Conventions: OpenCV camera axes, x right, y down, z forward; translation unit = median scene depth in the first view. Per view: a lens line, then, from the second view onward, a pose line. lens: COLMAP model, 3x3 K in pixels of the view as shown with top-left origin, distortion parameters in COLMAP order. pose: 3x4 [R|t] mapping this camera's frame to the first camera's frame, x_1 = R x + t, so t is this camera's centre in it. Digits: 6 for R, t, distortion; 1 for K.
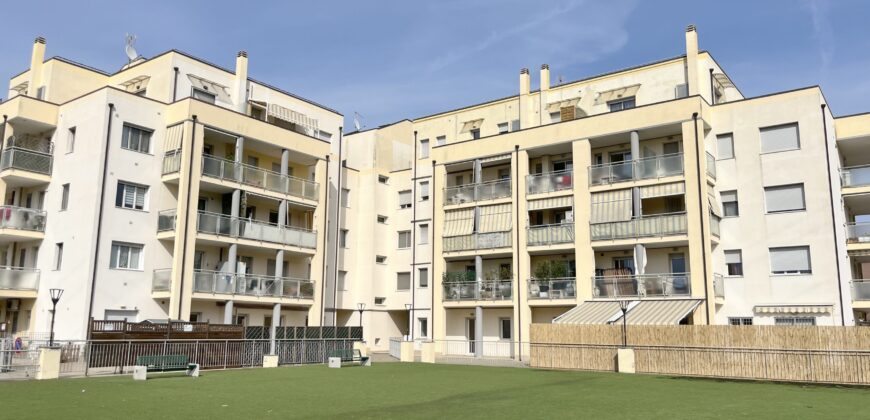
lens RADIAL K [[625.5, 0, 439.8], [0, 625.5, 227.5], [0, 0, 1]] dist [0.029214, -0.069652]
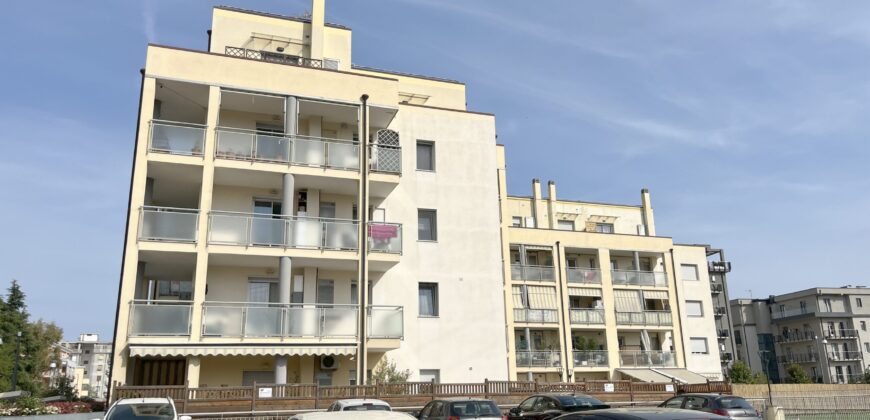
lens RADIAL K [[625.5, 0, 439.8], [0, 625.5, 227.5], [0, 0, 1]] dist [0.029214, -0.069652]
pose [[0.591142, 0.191000, 0.783626, -1.066692], [-0.102060, 0.981461, -0.162229, 0.072978], [-0.800084, 0.015924, 0.599677, 0.463436]]
